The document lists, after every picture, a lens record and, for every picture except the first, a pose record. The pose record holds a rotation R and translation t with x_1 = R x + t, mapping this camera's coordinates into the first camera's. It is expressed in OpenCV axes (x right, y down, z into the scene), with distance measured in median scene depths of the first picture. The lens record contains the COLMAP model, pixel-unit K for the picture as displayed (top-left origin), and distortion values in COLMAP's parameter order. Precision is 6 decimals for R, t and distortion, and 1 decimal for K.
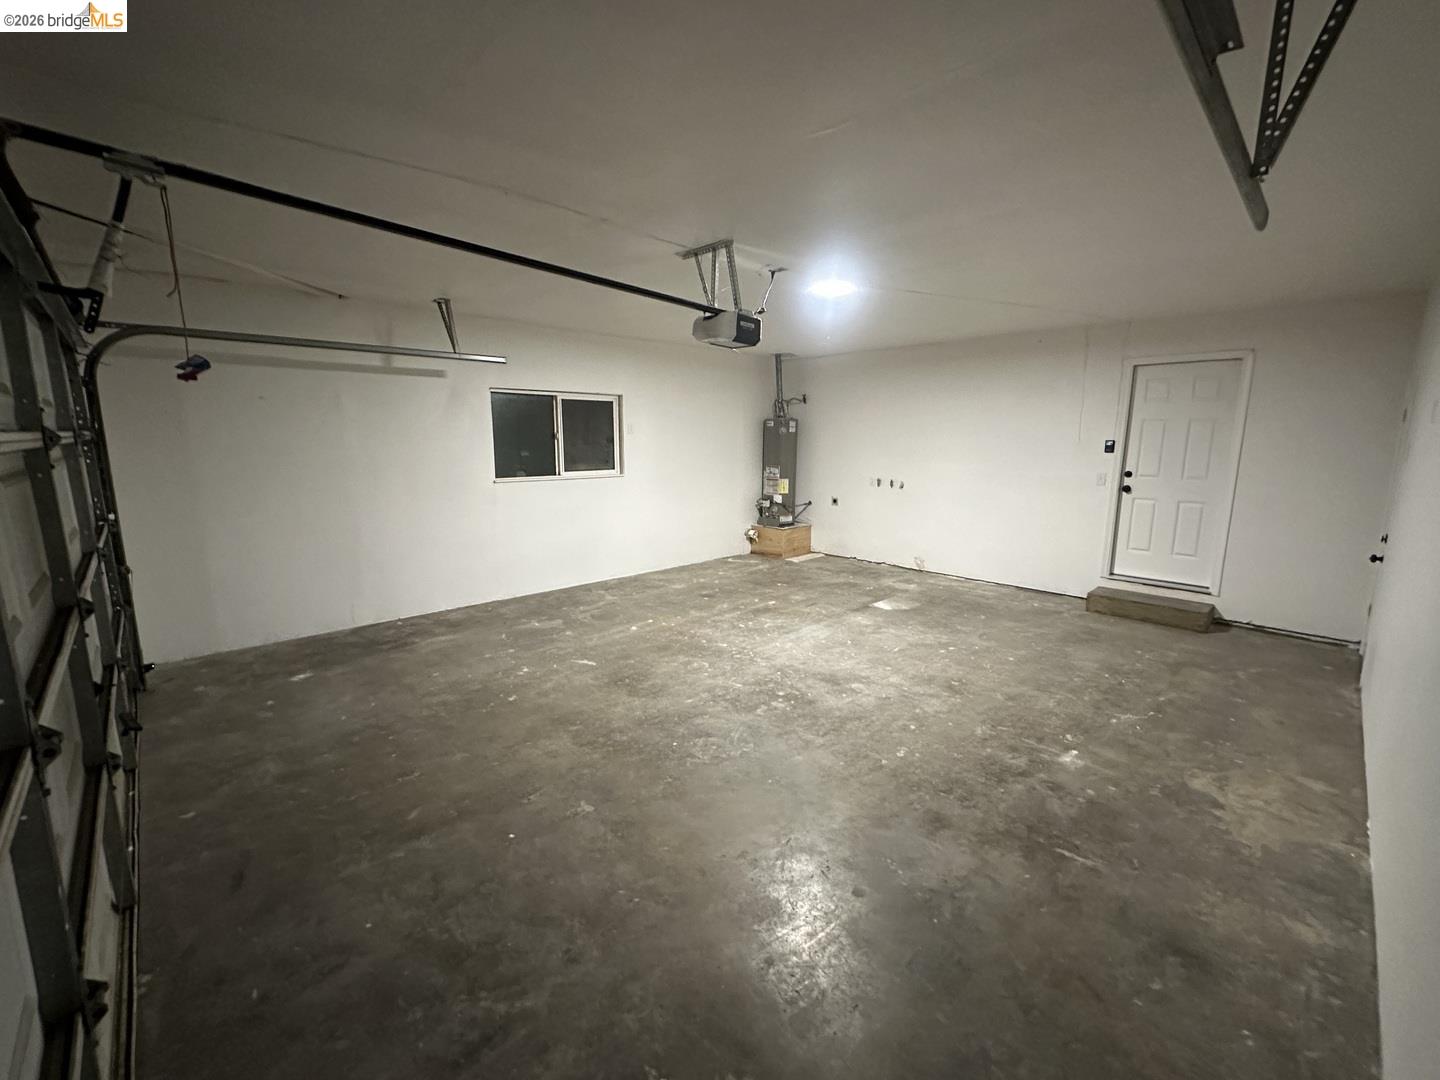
lens RADIAL K [[606.2, 0, 717.1], [0, 606.2, 542.1], [0, 0, 1]] dist [-0.001694, -0.000295]
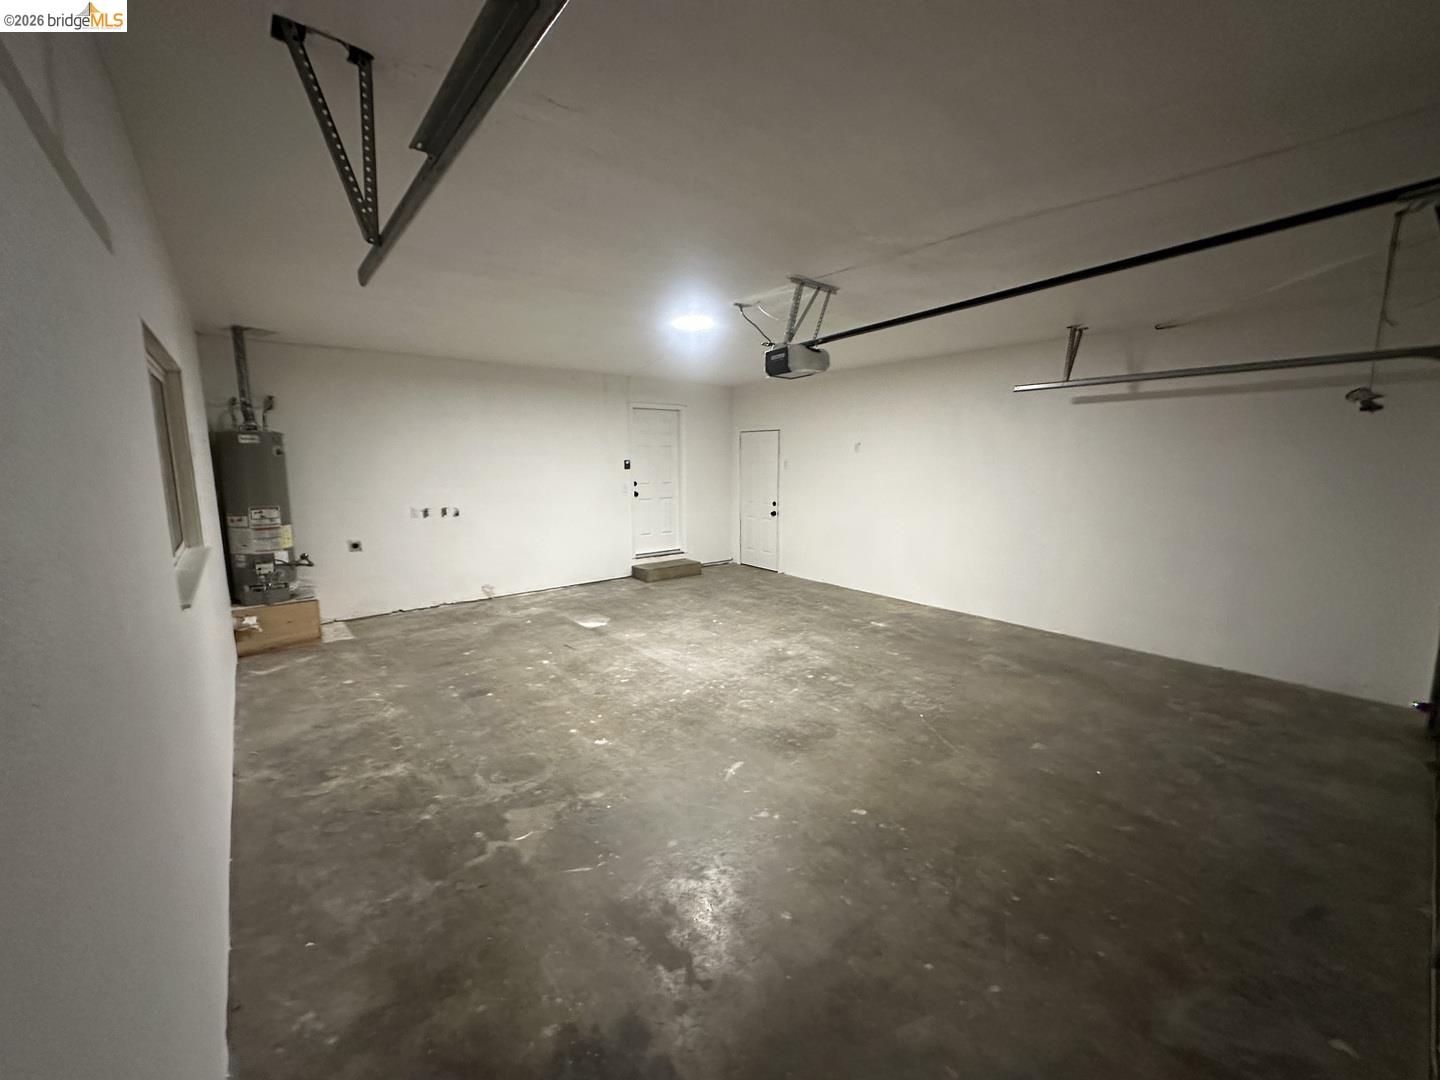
lens RADIAL K [[582.6, 0, 720.0], [0, 582.6, 540.0], [0, 0, 1]] dist [-0.001758, 0.000117]
pose [[0.065054, -0.146644, 0.987048, -0.756431], [0.172484, 0.975907, 0.133621, -0.146874], [-0.982862, 0.161558, 0.088780, 0.788194]]
